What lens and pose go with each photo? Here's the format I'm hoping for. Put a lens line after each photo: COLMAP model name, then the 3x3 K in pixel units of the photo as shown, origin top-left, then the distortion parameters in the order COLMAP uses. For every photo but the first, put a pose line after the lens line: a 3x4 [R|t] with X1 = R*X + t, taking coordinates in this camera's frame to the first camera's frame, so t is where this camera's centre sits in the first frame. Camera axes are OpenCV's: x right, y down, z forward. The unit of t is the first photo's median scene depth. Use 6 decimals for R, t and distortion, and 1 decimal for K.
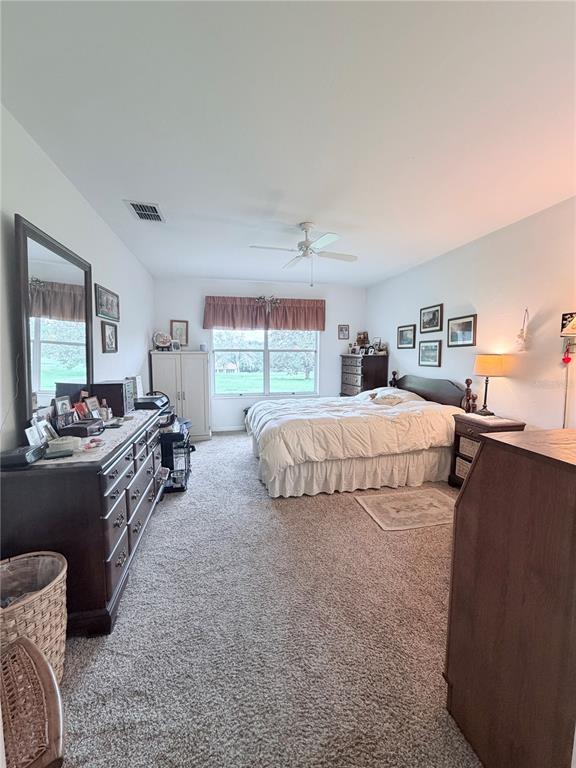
lens RADIAL K [[306.5, 0, 285.1], [0, 306.5, 385.8], [0, 0, 1]] dist [0.002261, 0.000277]
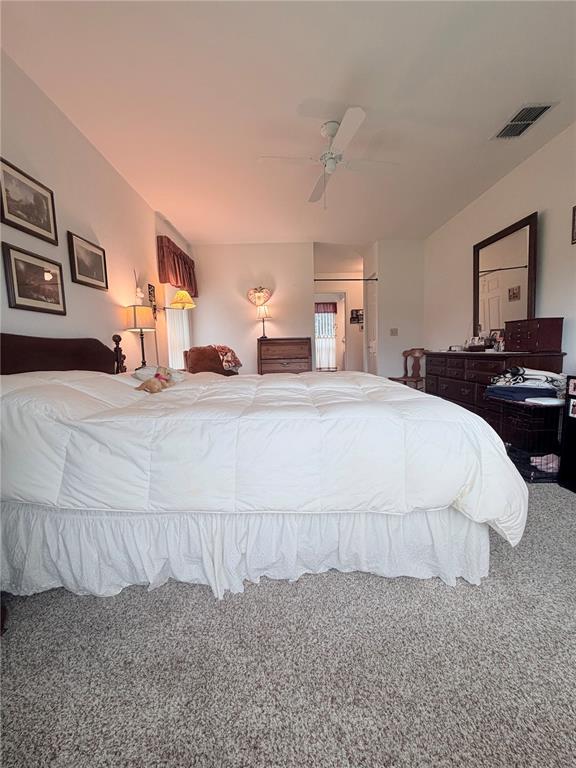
lens RADIAL K [[306.5, 0, 285.1], [0, 306.5, 385.8], [0, 0, 1]] dist [0.002261, 0.000277]
pose [[-0.975618, -0.004549, 0.219429, 0.012545], [0.045103, 0.974291, 0.220733, -0.049000], [-0.214792, 0.225248, -0.950330, 1.666539]]
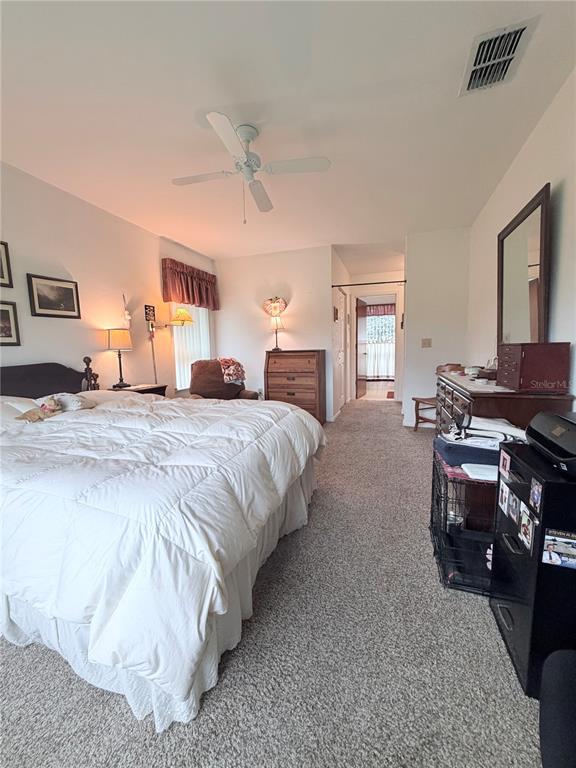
lens RADIAL K [[306.5, 0, 285.1], [0, 306.5, 385.8], [0, 0, 1]] dist [0.002261, 0.000277]
pose [[-0.848152, -0.047972, 0.527576, -0.346796], [0.074890, 0.975032, 0.209056, -0.082751], [-0.524433, 0.216821, -0.823383, 1.436974]]
